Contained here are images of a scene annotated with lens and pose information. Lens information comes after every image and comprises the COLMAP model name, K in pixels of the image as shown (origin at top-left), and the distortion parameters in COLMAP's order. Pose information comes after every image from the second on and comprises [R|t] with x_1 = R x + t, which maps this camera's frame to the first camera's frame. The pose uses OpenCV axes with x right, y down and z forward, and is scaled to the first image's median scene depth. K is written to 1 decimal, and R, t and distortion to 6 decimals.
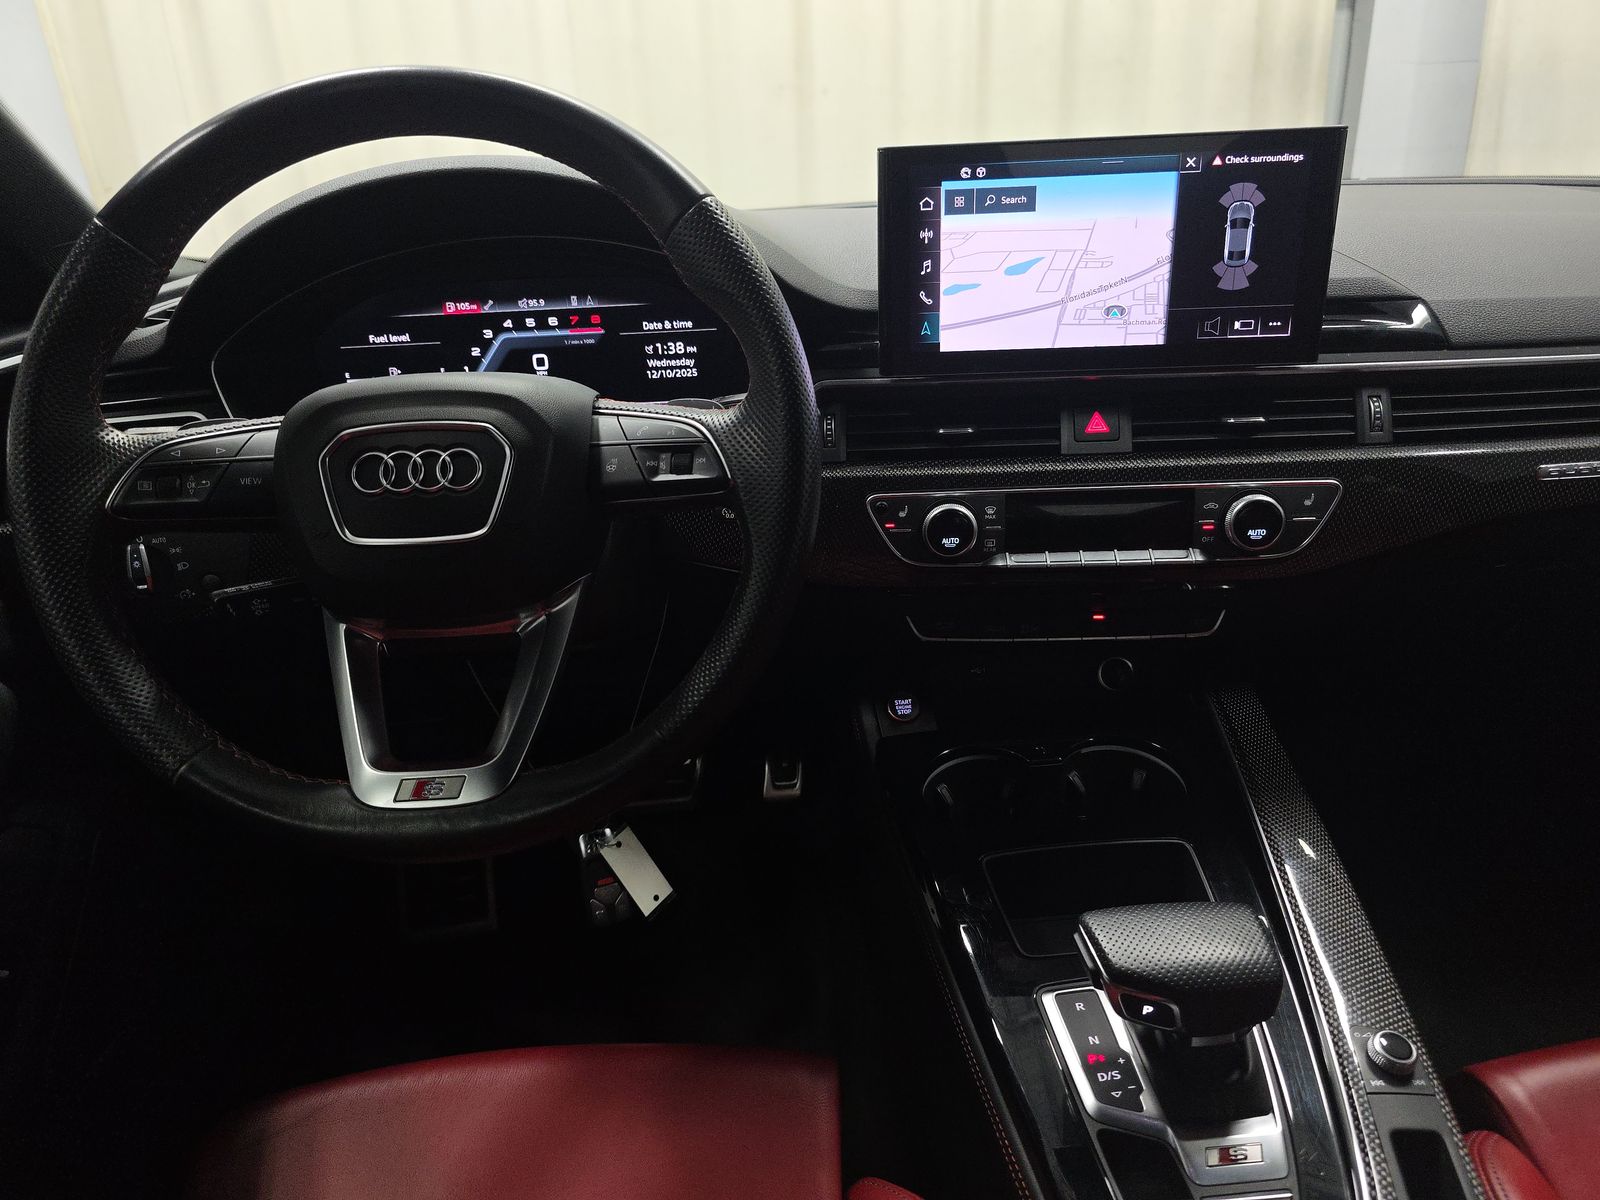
lens RADIAL K [[1066.4, 0, 808.4], [0, 1066.4, 604.7], [0, 0, 1]] dist [0.044980, -0.031635]
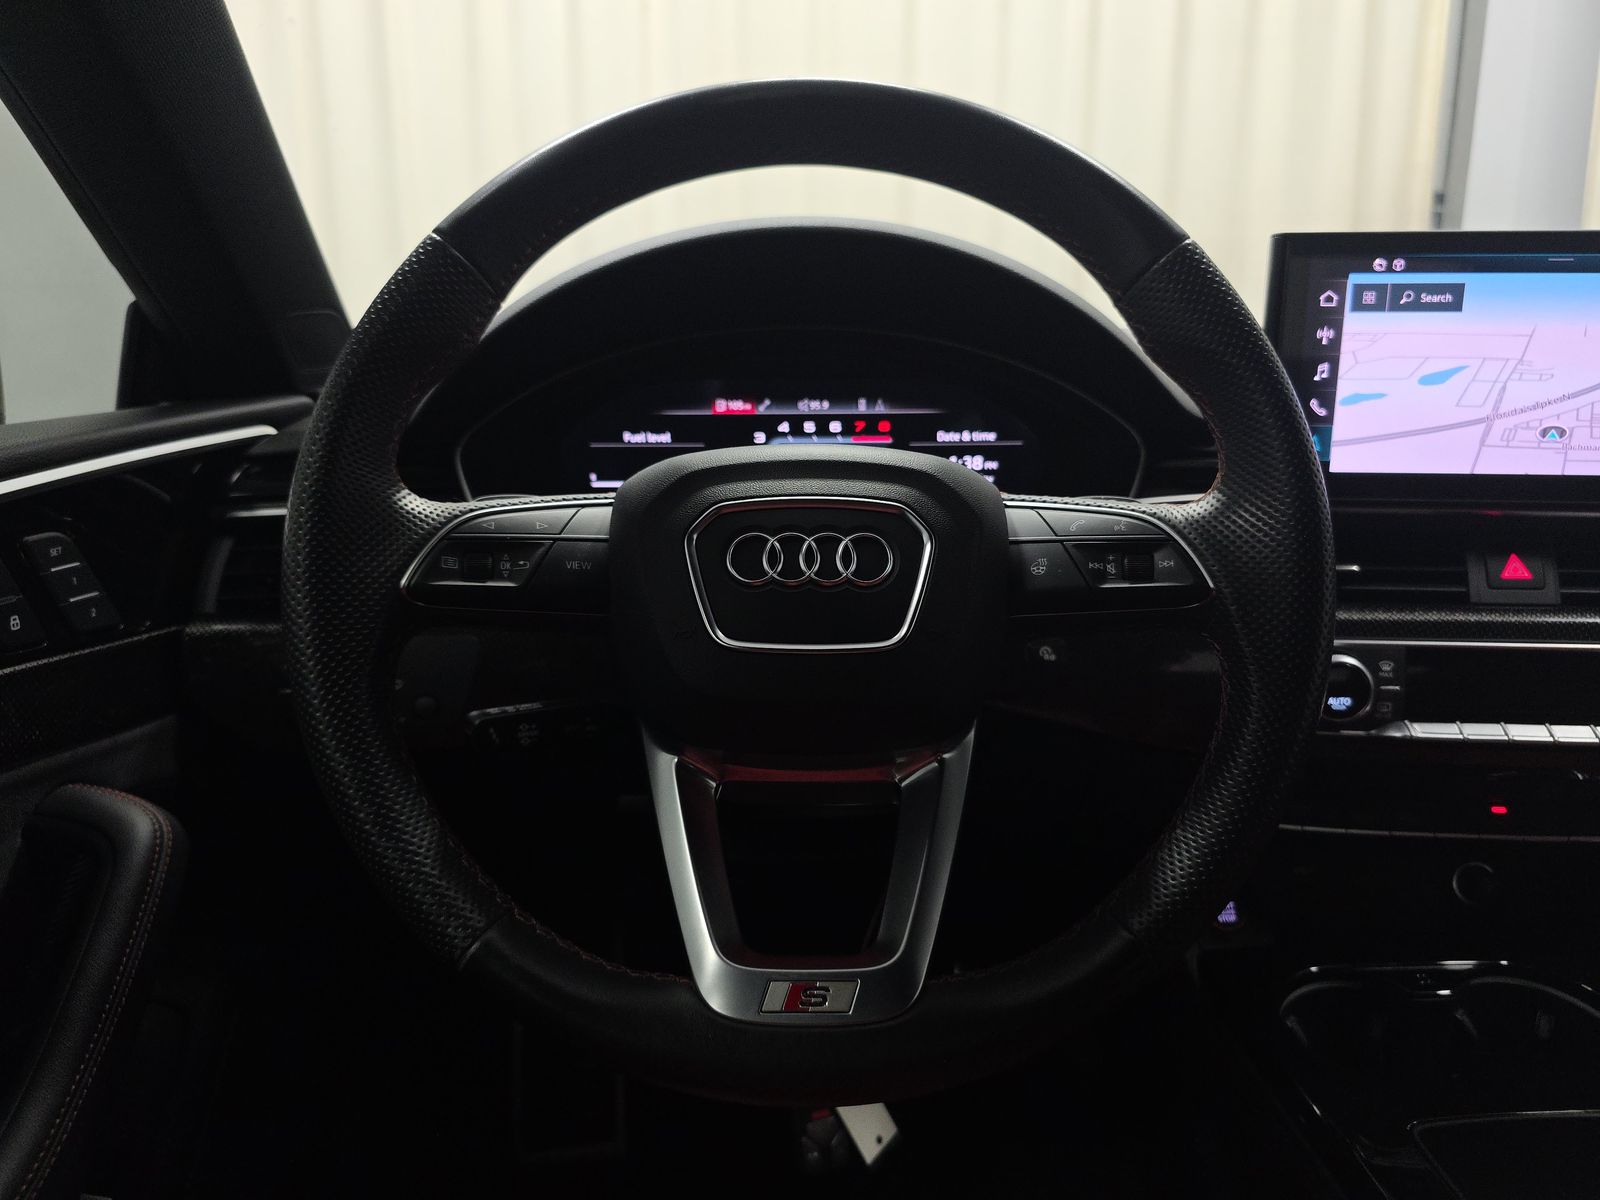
lens RADIAL K [[1066.4, 0, 810.5], [0, 1066.4, 614.1], [0, 0, 1]] dist [0.044980, -0.031635]
pose [[0.998593, 0.049015, -0.020214, -0.249139], [-0.051645, 0.985476, -0.161770, 0.026565], [0.011991, 0.162587, 0.986621, 0.186551]]
